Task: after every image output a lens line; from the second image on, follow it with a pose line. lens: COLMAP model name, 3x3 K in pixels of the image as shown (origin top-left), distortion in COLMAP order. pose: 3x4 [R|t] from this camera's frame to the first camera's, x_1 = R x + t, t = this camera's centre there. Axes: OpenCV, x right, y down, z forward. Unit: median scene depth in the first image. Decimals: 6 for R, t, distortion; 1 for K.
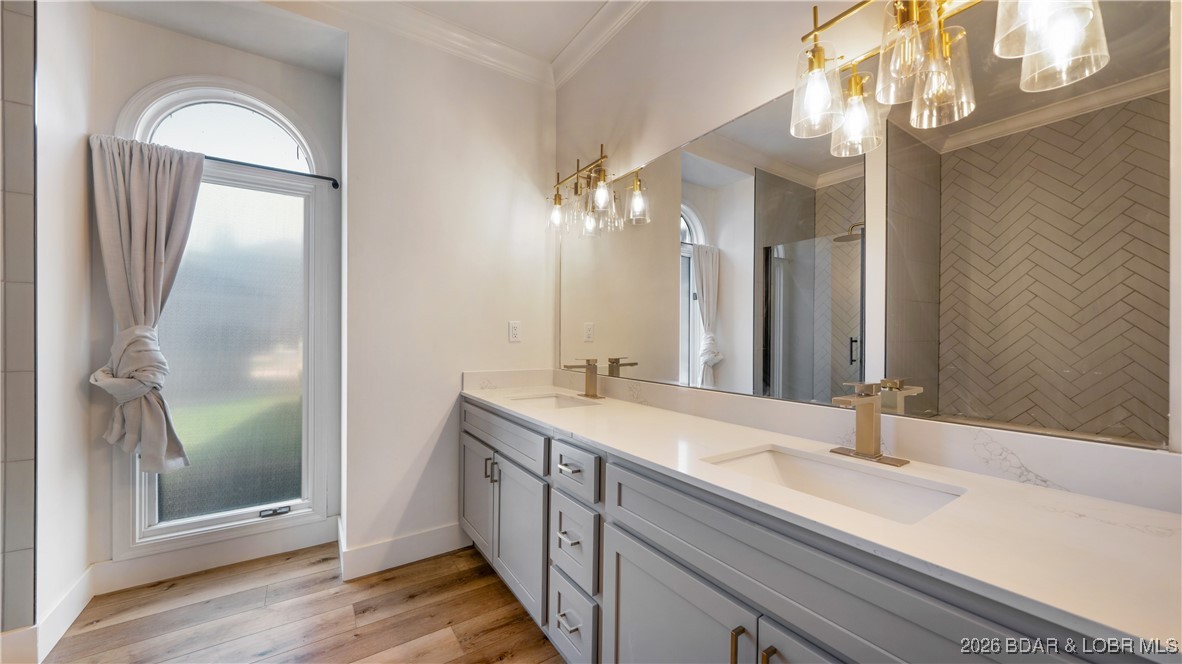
lens RADIAL K [[433.2, 0, 587.0], [0, 433.2, 330.8], [0, 0, 1]] dist [-0.003187, -0.000505]
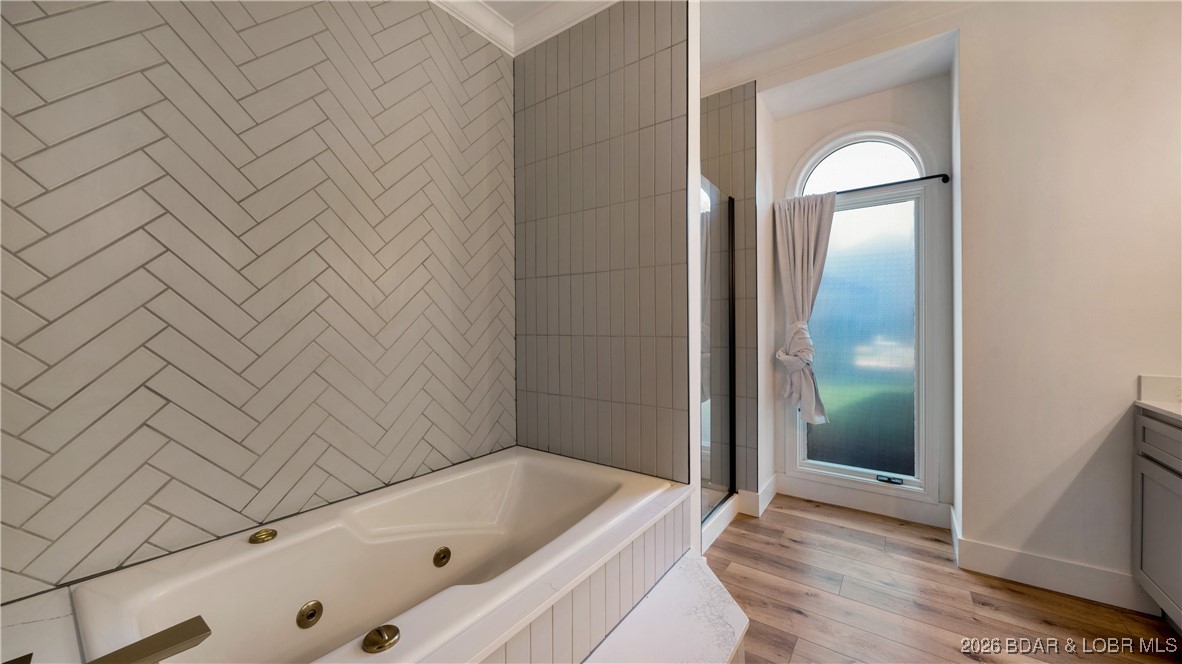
lens RADIAL K [[433.2, 0, 587.0], [0, 433.2, 330.8], [0, 0, 1]] dist [-0.003187, -0.000505]
pose [[0.357780, 0.002995, -0.933801, 0.084840], [0.013706, 0.999870, 0.008459, -0.001661], [0.933705, -0.015825, 0.357692, -0.203337]]
